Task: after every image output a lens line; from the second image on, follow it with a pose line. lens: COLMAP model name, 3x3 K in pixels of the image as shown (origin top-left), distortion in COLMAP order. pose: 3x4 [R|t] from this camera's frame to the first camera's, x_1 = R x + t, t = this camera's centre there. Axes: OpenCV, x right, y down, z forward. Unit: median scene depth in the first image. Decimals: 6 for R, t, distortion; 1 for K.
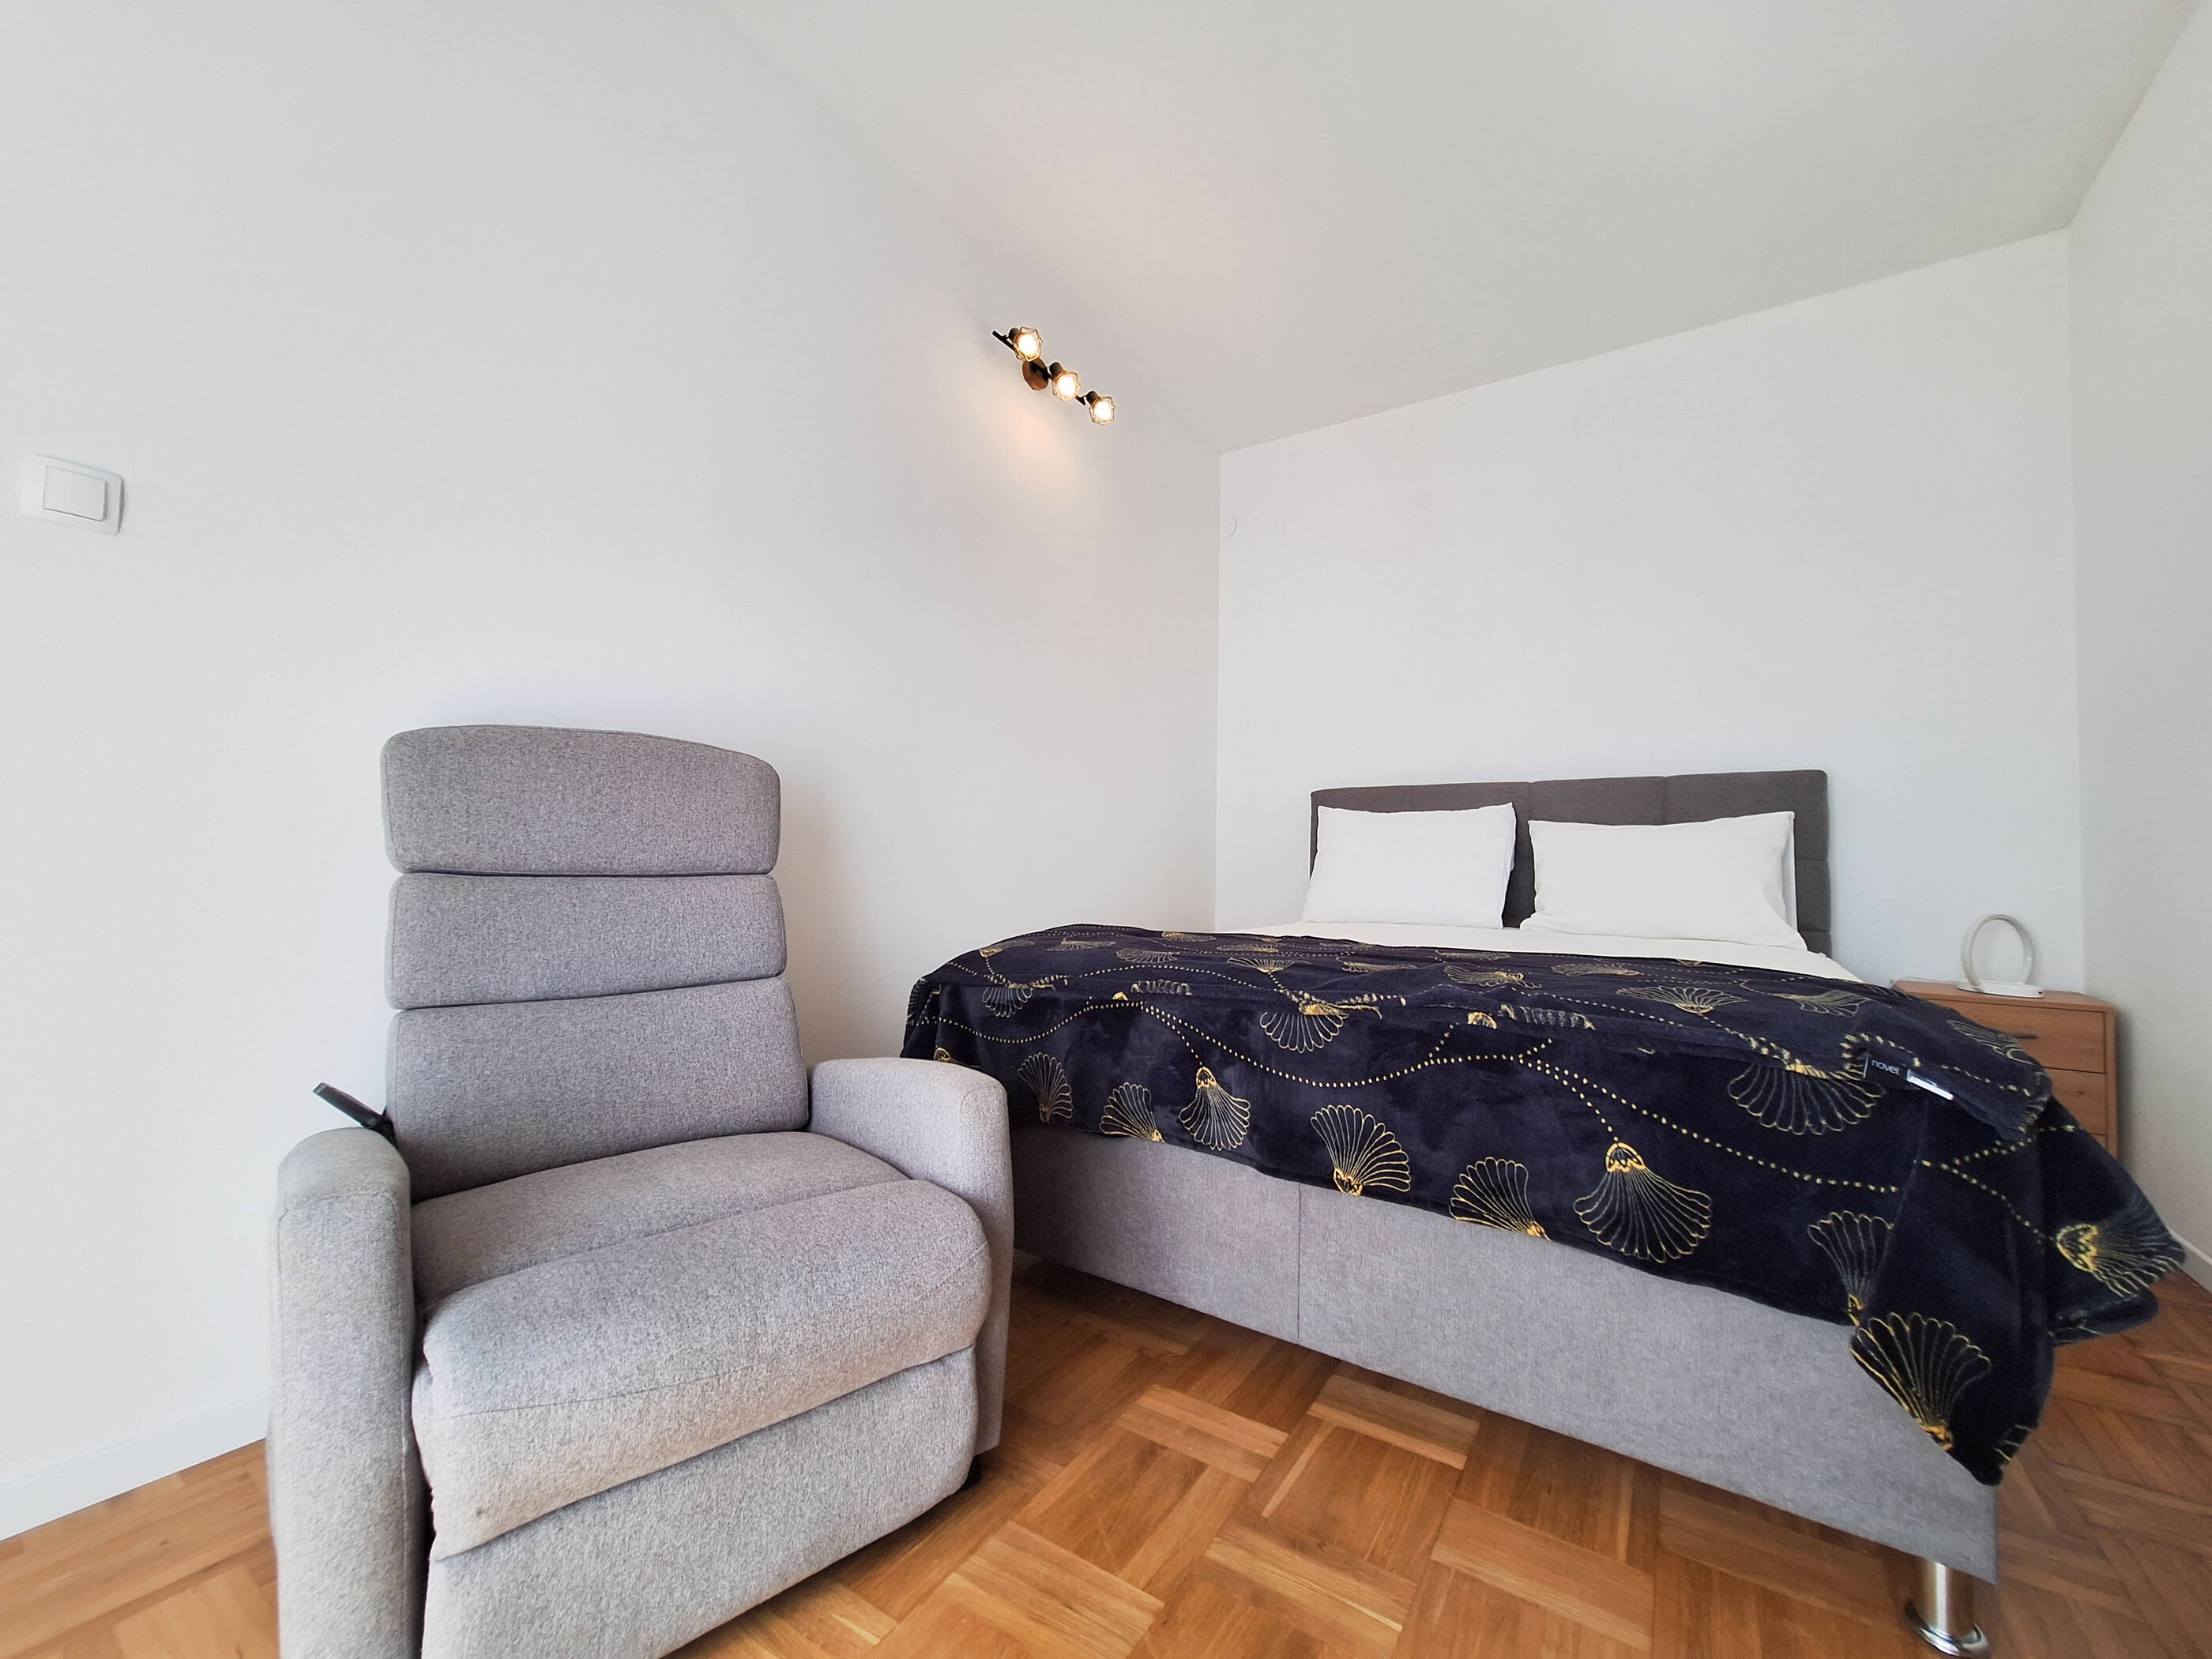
lens RADIAL K [[890.3, 0, 1127.2], [0, 890.3, 833.5], [0, 0, 1]] dist [-0.001387, 0.004939]
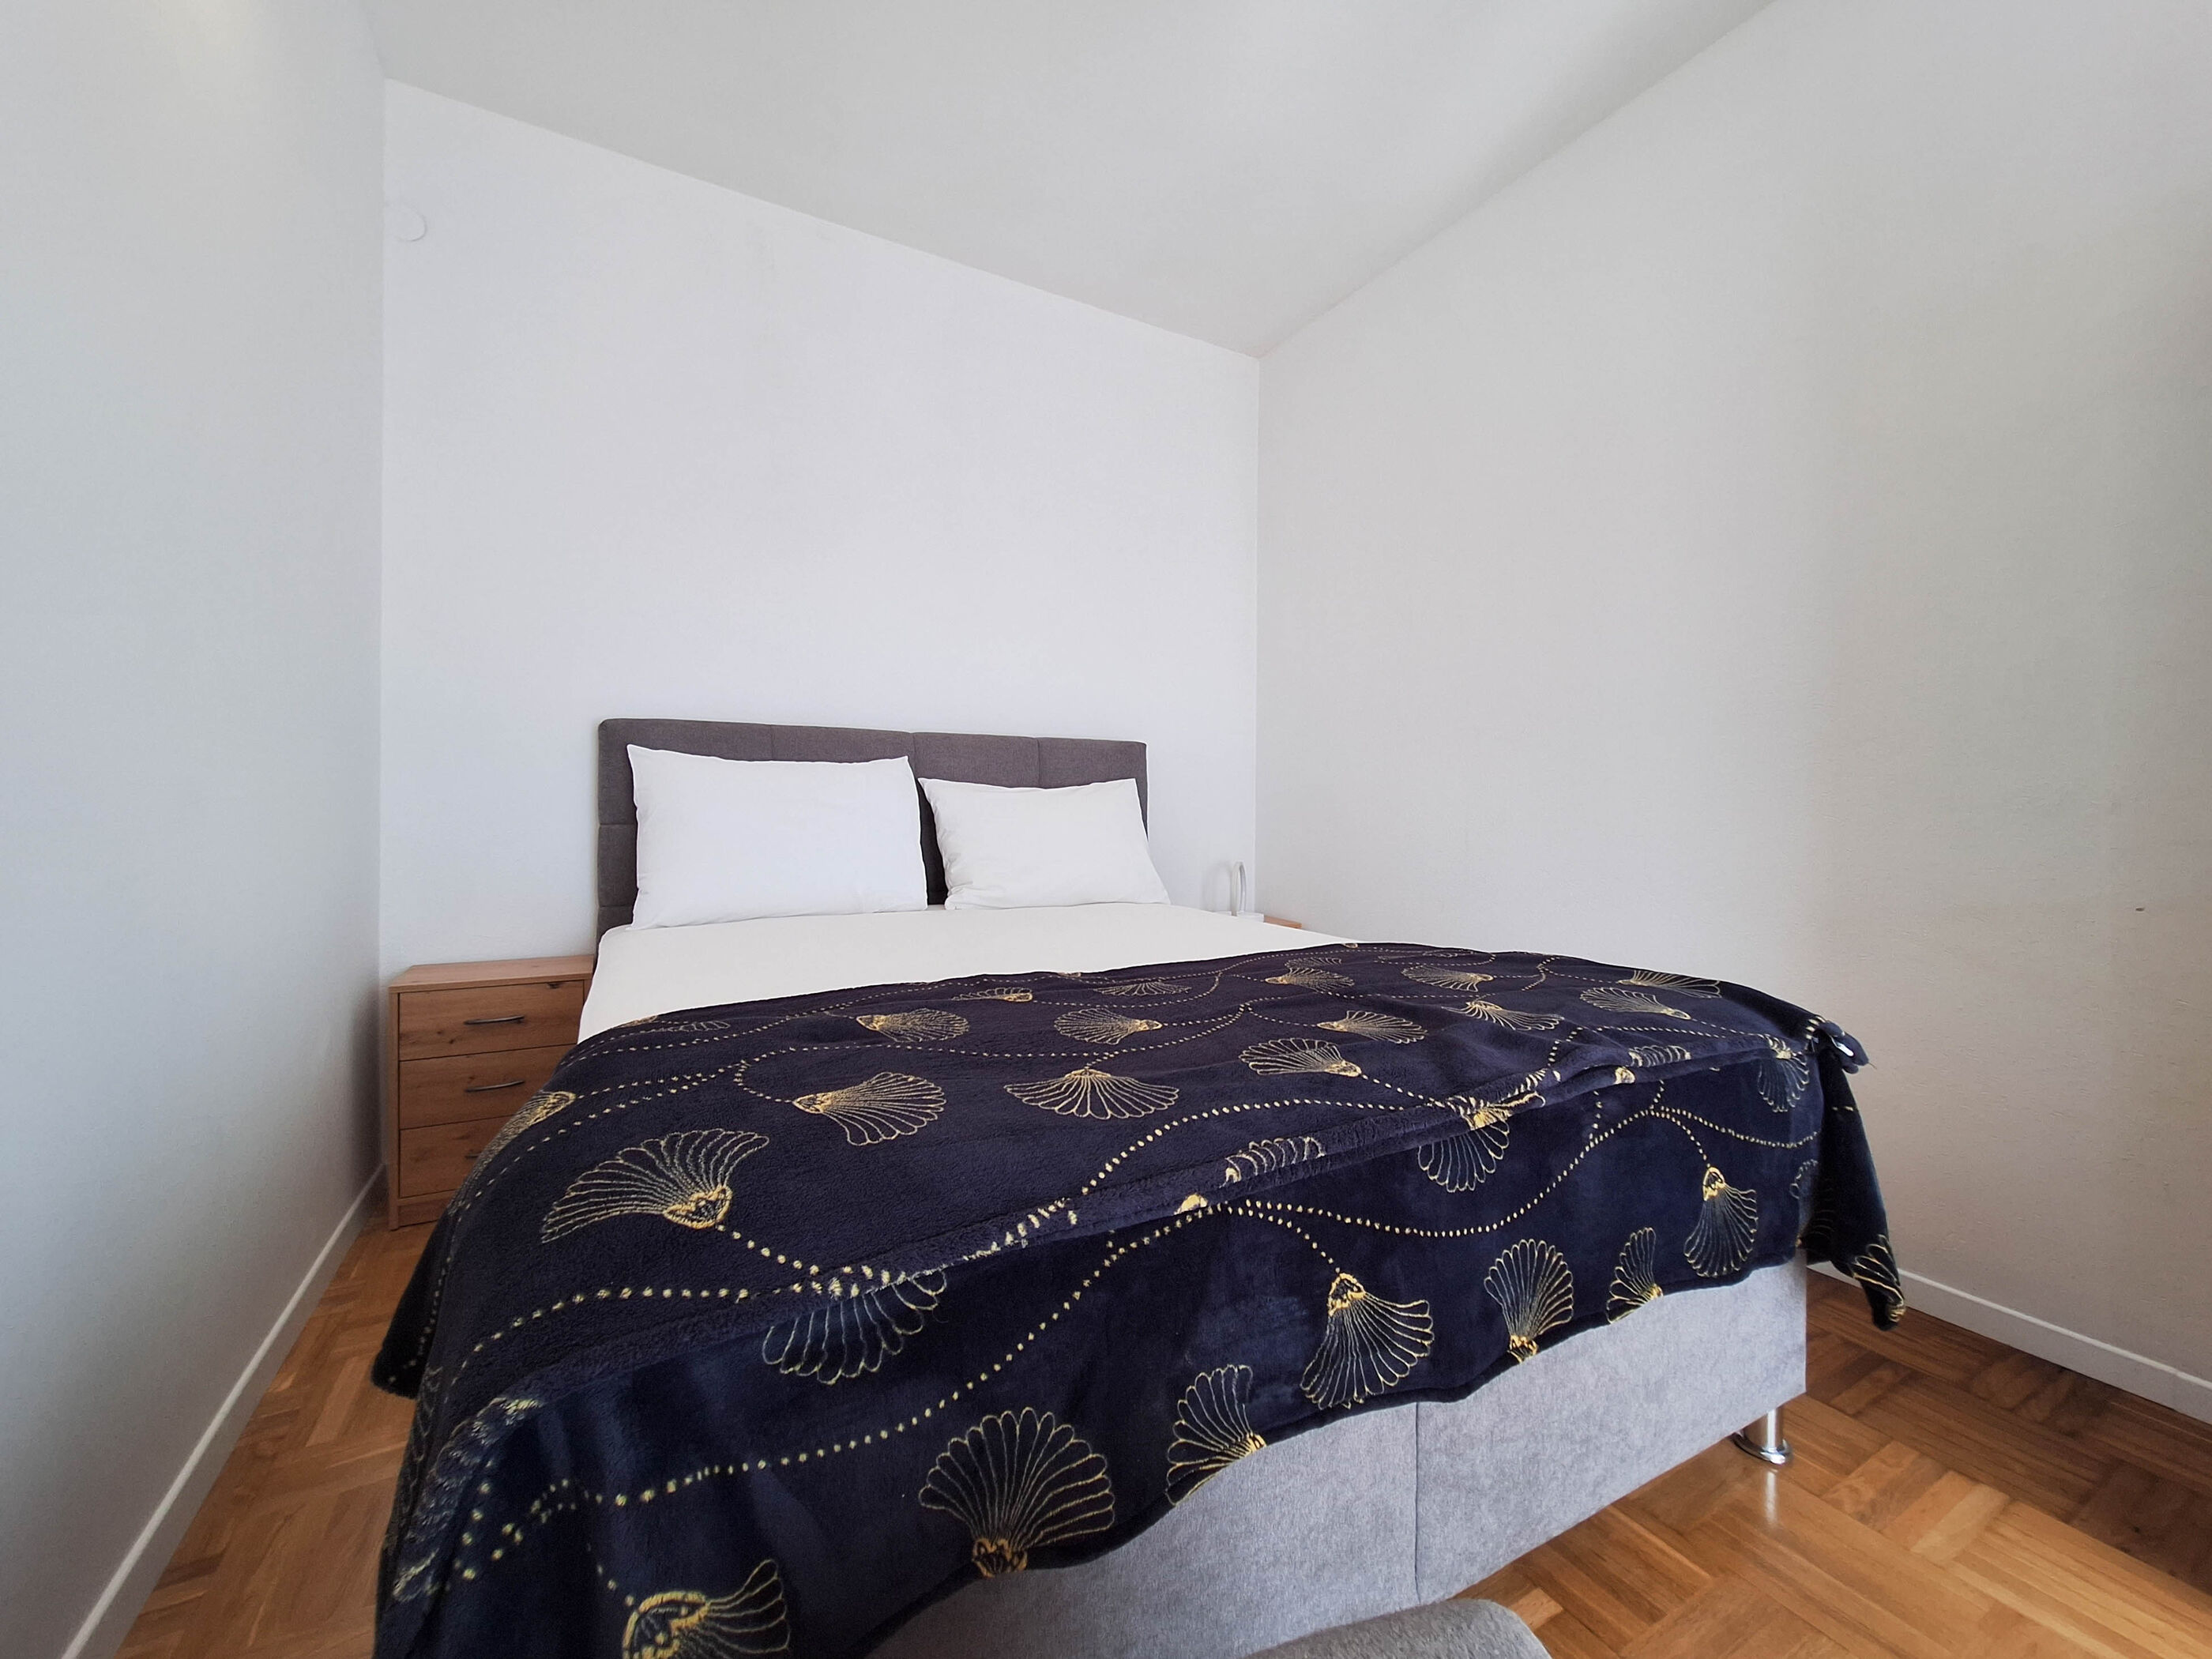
lens RADIAL K [[890.3, 0, 1127.2], [0, 890.3, 833.5], [0, 0, 1]] dist [-0.001387, 0.004939]
pose [[0.468225, -0.036628, 0.882850, -0.496096], [-0.034464, 0.997623, 0.059669, -0.046095], [-0.882937, -0.058365, 0.465850, 0.941124]]
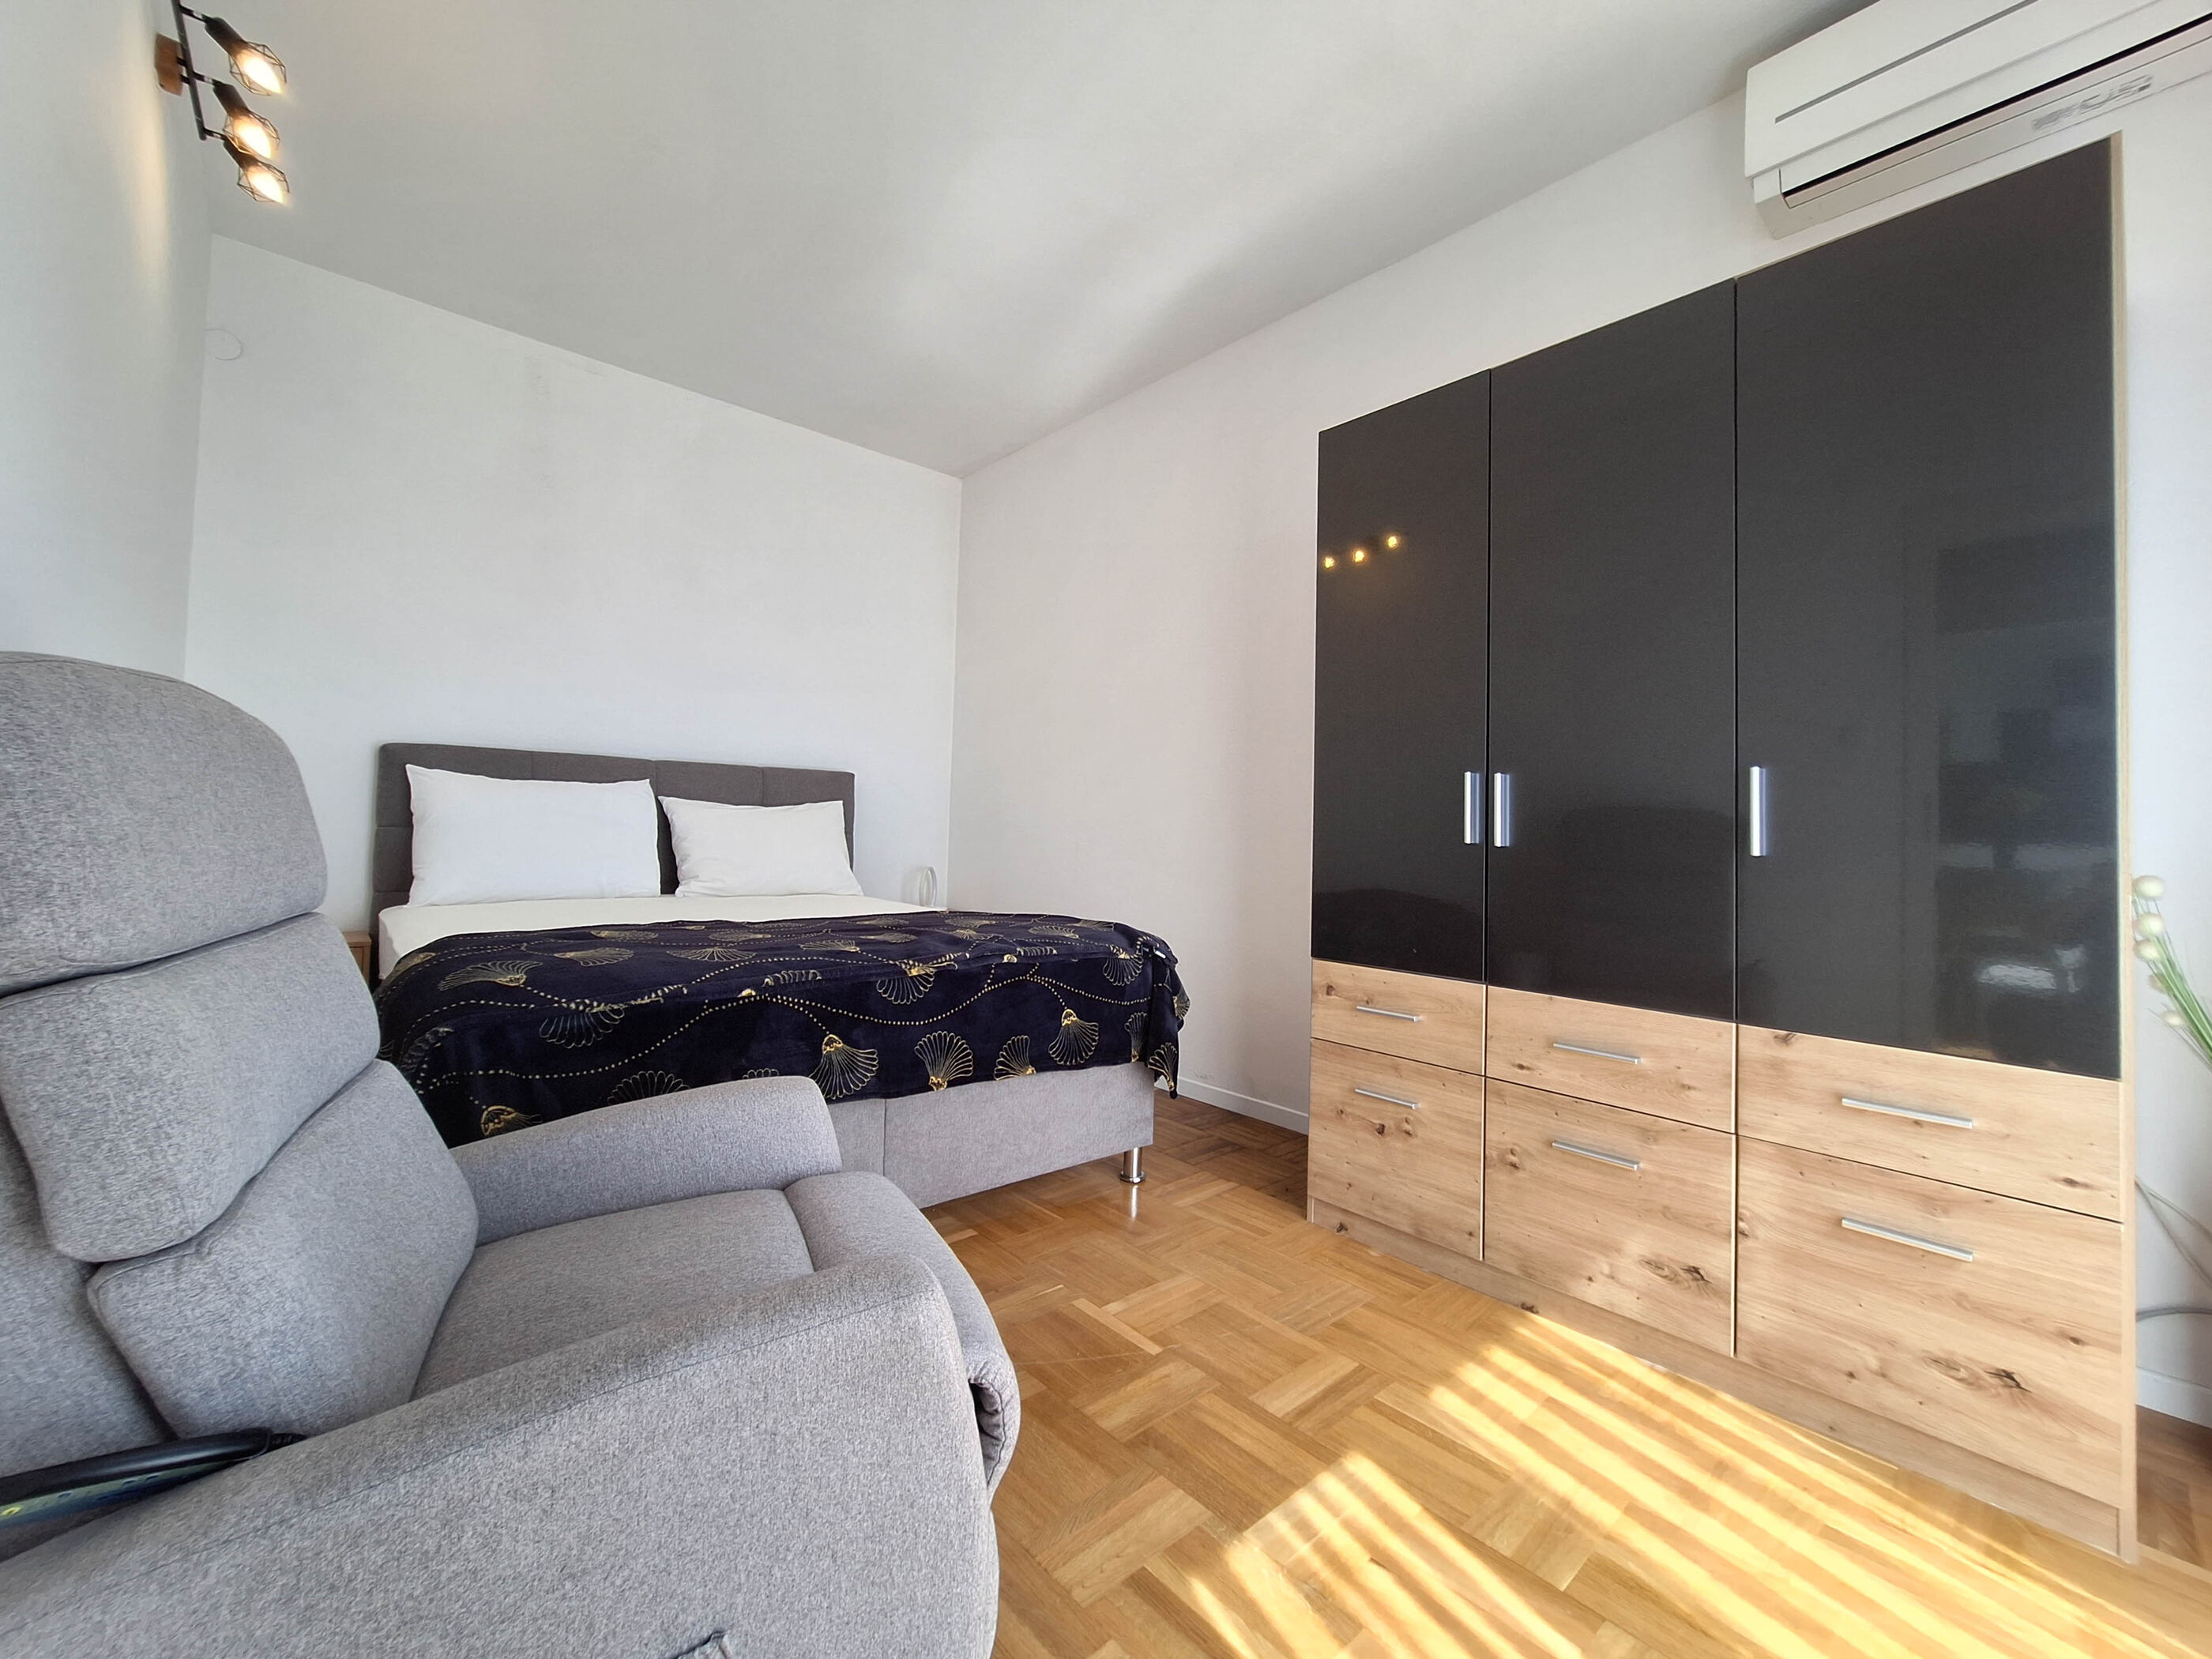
lens RADIAL K [[895.7, 0, 1127.7], [0, 895.7, 819.3], [0, 0, 1]] dist [0.001119, 0.000350]
pose [[0.260838, 0.006281, 0.965362, -1.074260], [-0.061459, 0.998058, 0.010113, -0.076671], [-0.963424, -0.061968, 0.260718, 0.326294]]
